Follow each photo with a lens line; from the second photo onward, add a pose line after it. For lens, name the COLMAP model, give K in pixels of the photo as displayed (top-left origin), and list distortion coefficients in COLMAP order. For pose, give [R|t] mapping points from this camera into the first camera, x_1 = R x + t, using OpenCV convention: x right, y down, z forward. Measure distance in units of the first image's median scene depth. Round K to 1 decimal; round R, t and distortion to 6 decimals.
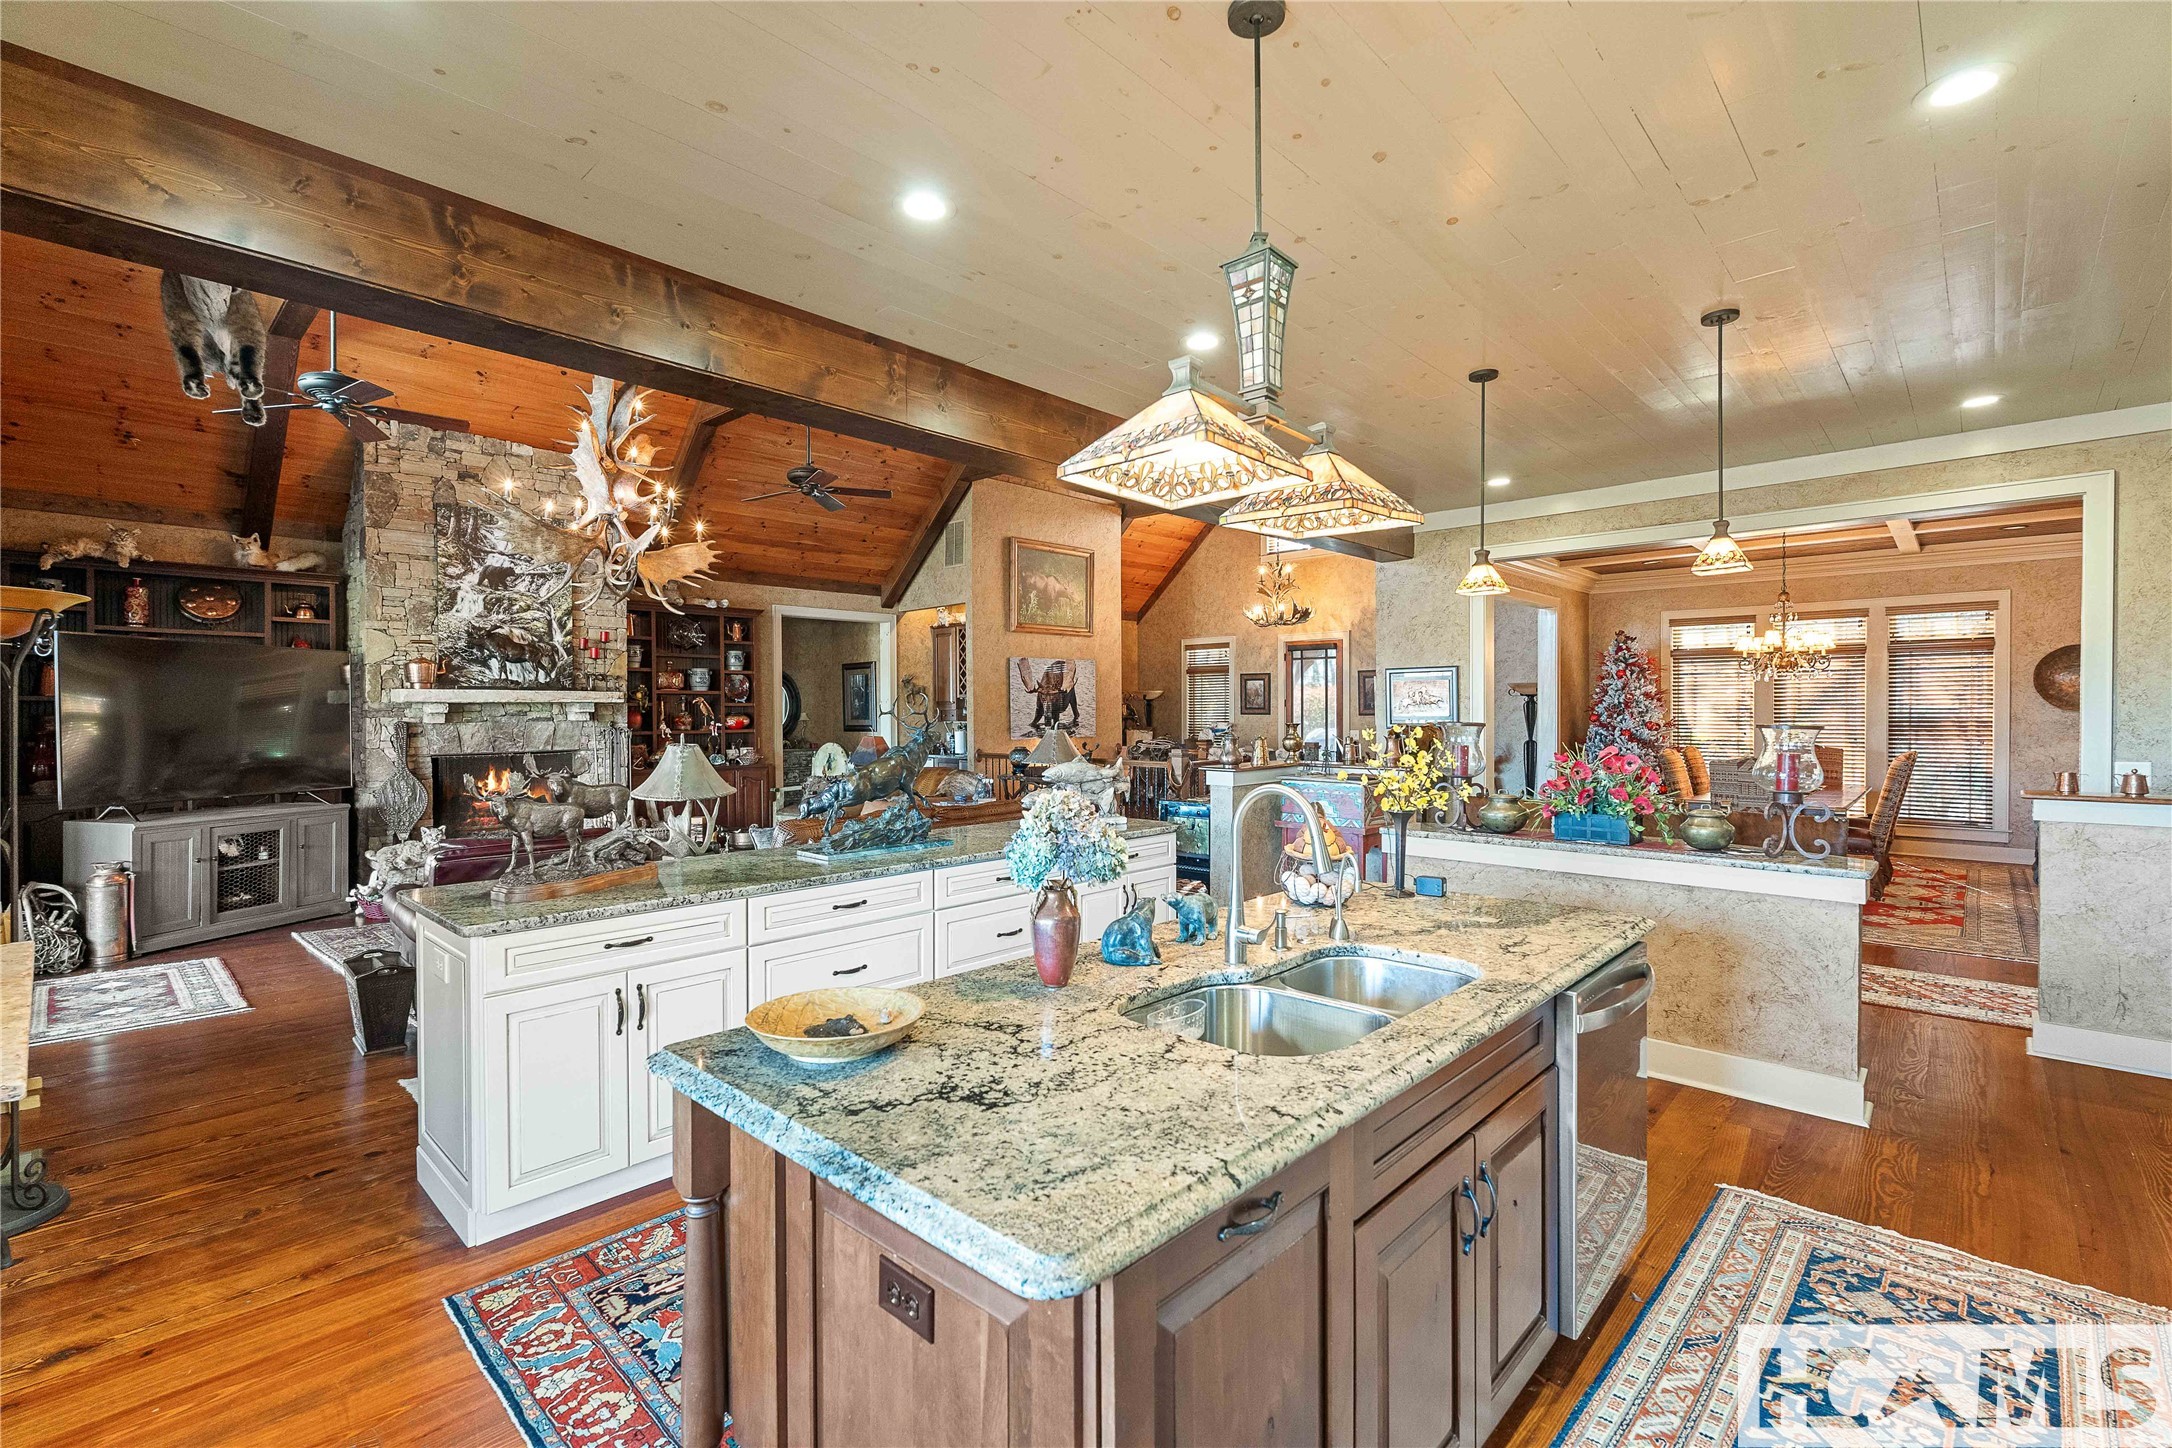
lens RADIAL K [[968.3, 0, 1091.9], [0, 968.3, 716.9], [0, 0, 1]] dist [-0.000403, -0.000348]
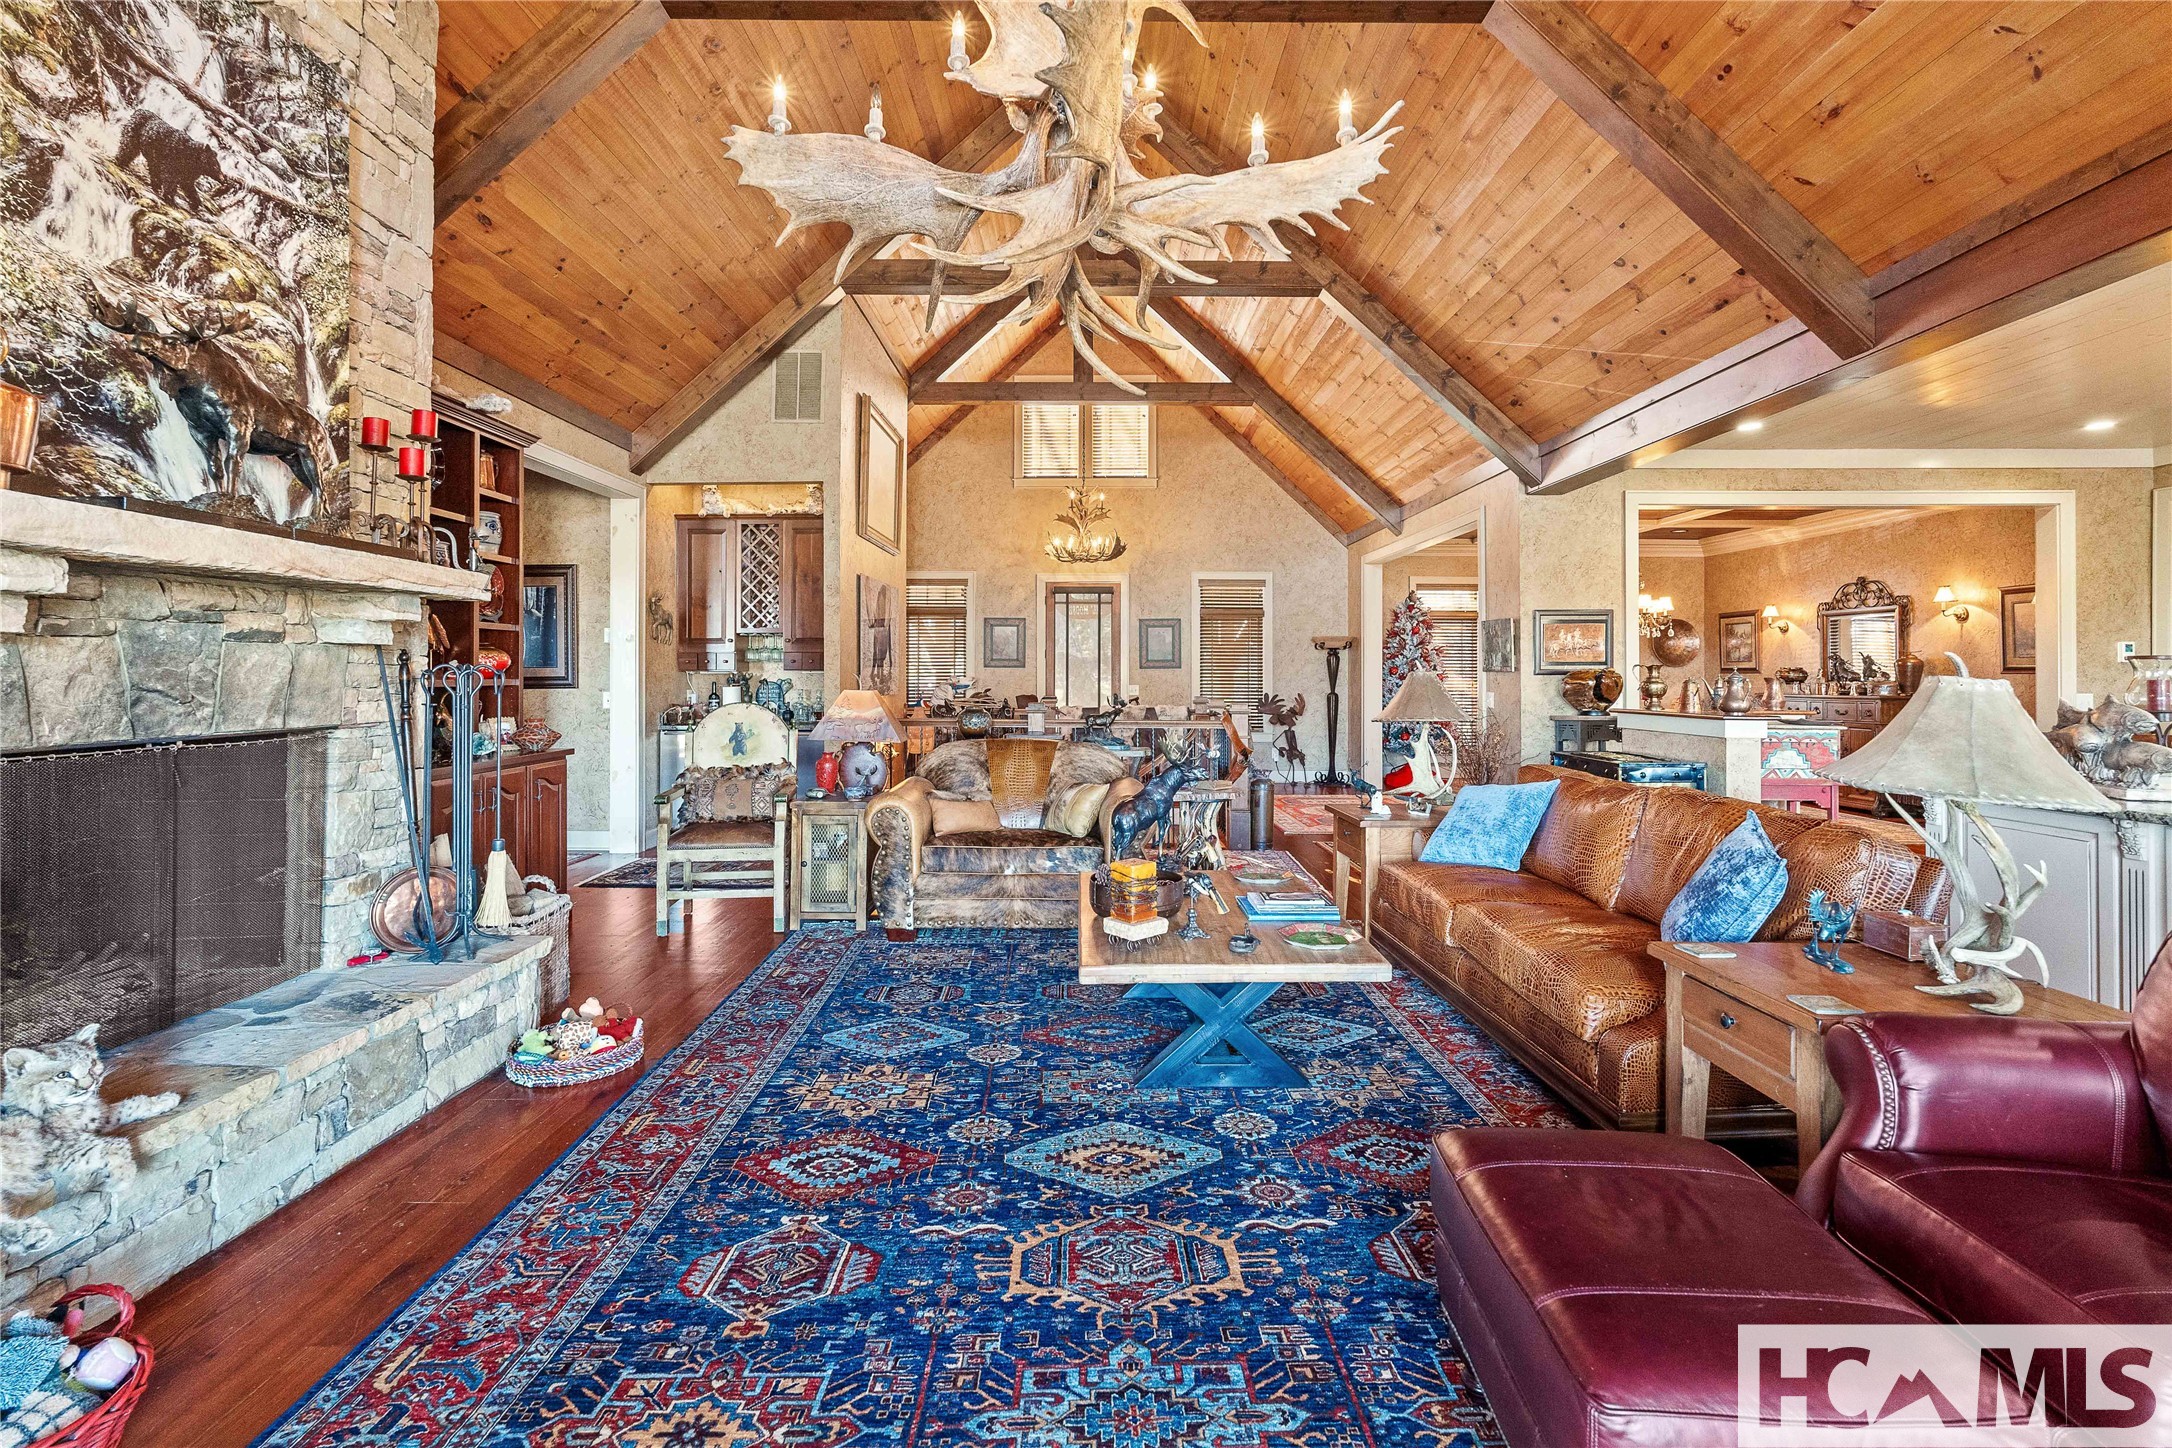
lens RADIAL K [[968.3, 0, 1068.6], [0, 968.3, 664.3], [0, 0, 1]] dist [-0.000403, -0.000348]
pose [[0.744222, 0.014603, 0.667773, -0.607529], [-0.003816, 0.999838, -0.017611, 0.017554], [-0.667921, 0.010558, 0.744157, 0.589395]]
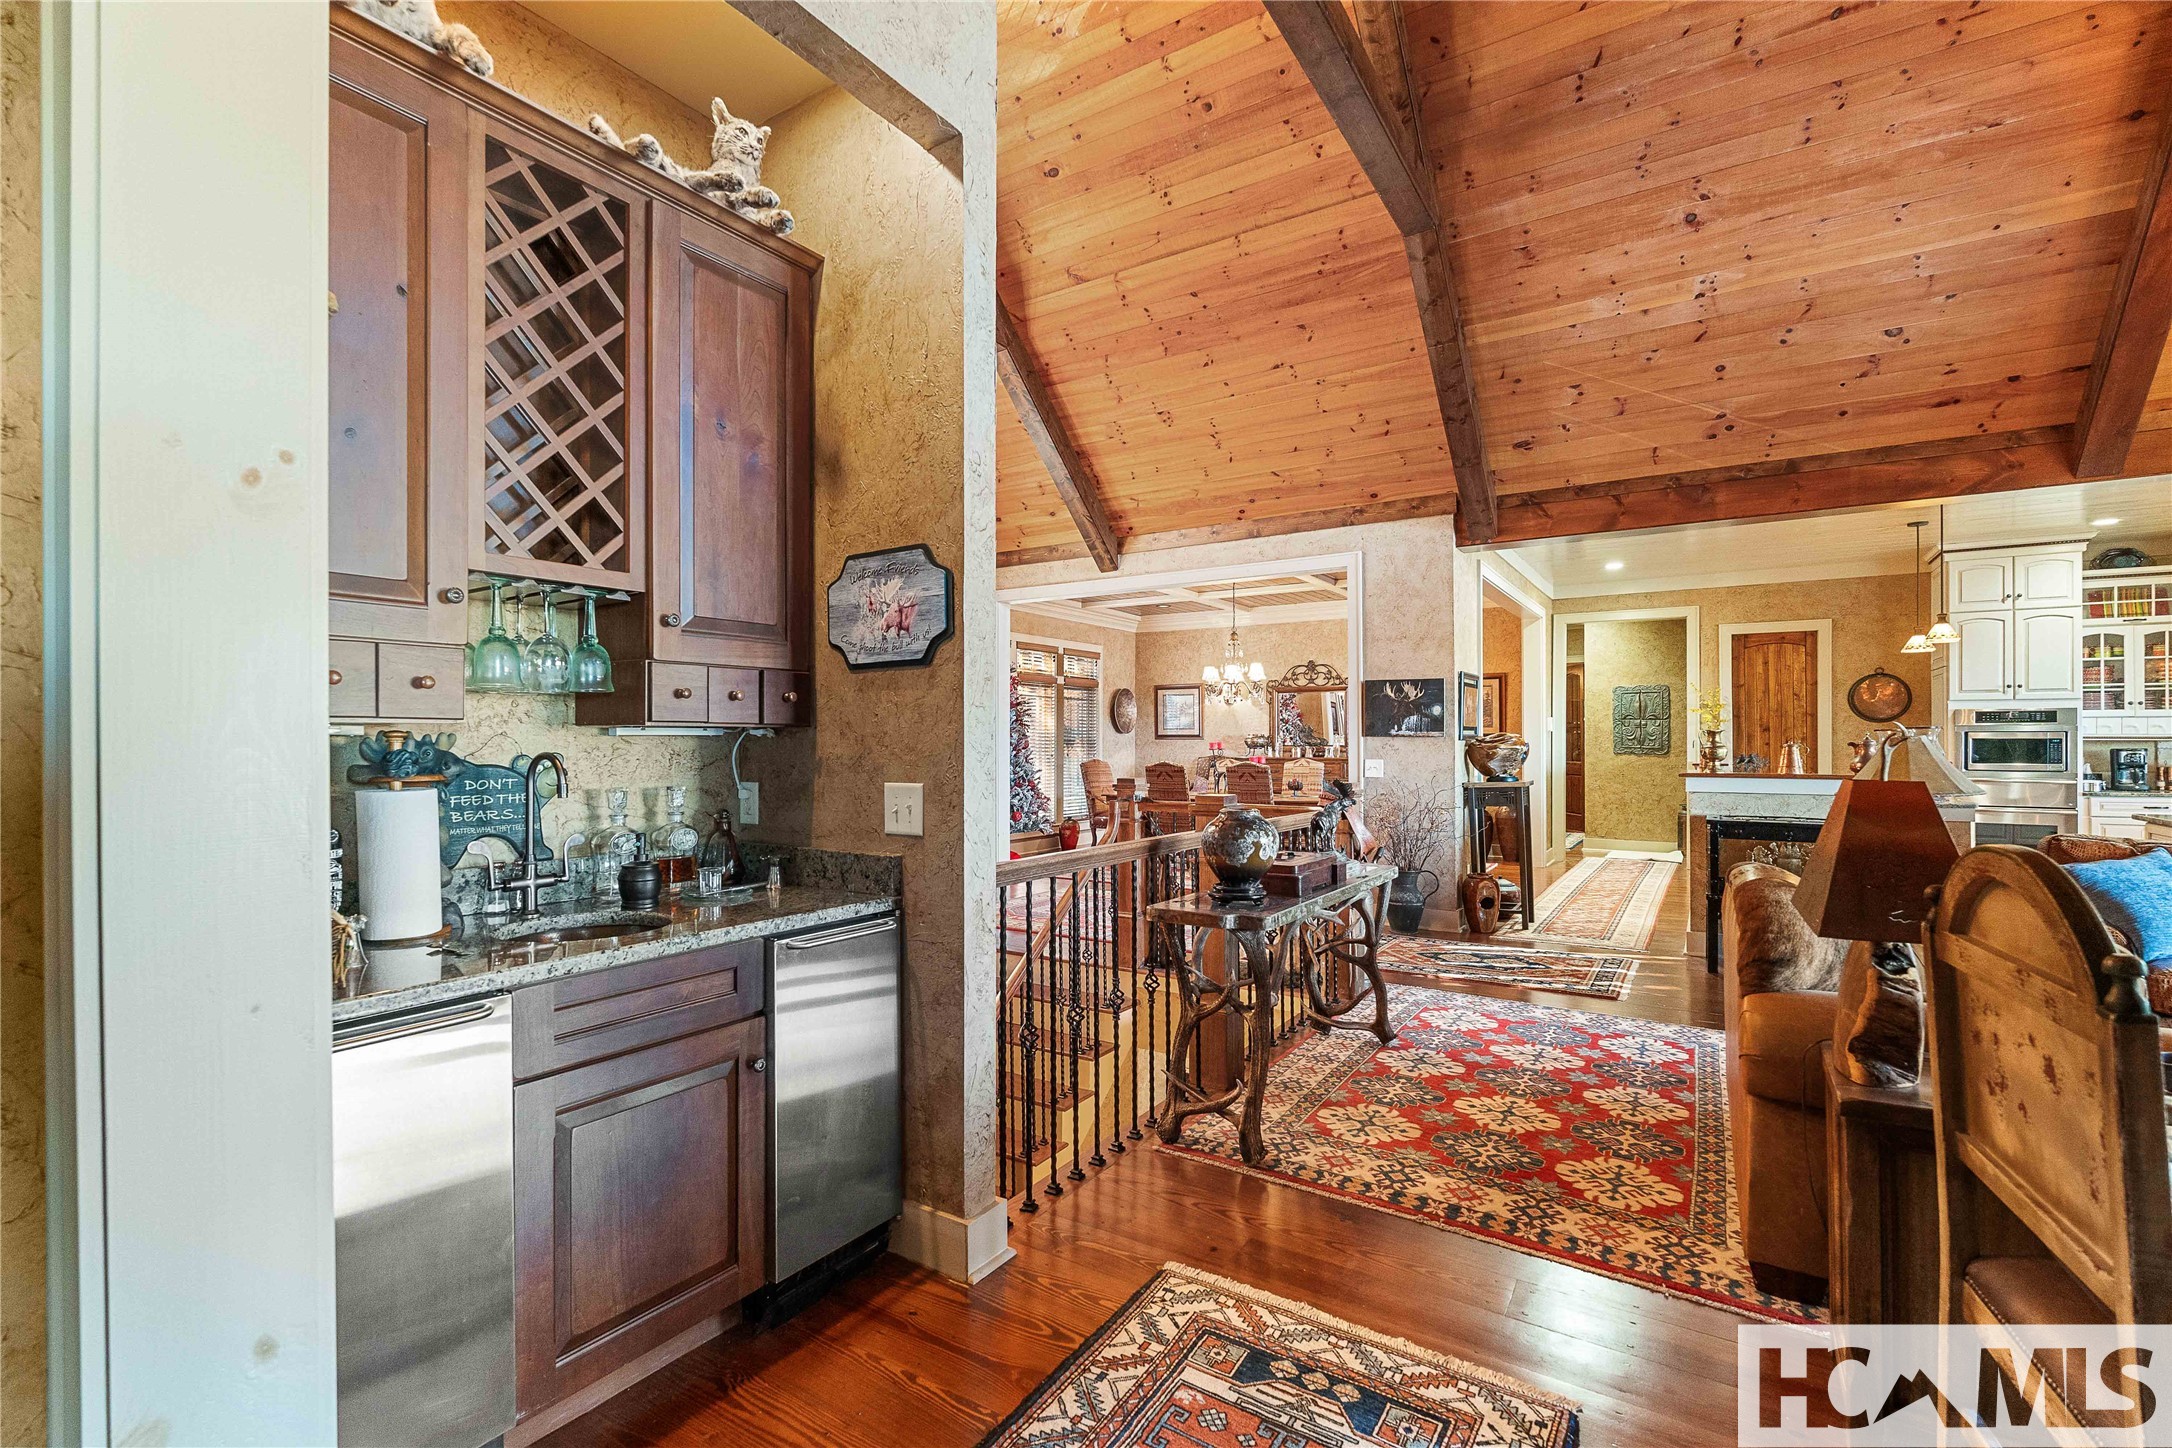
lens RADIAL K [[968.3, 0, 1076.0], [0, 968.3, 732.8], [0, 0, 1]] dist [-0.000403, -0.000348]
pose [[-0.162559, 0.016275, 0.986565, -0.469828], [0.005709, 0.999863, -0.015554, 0.014819], [-0.986682, 0.003104, -0.162629, 1.409116]]
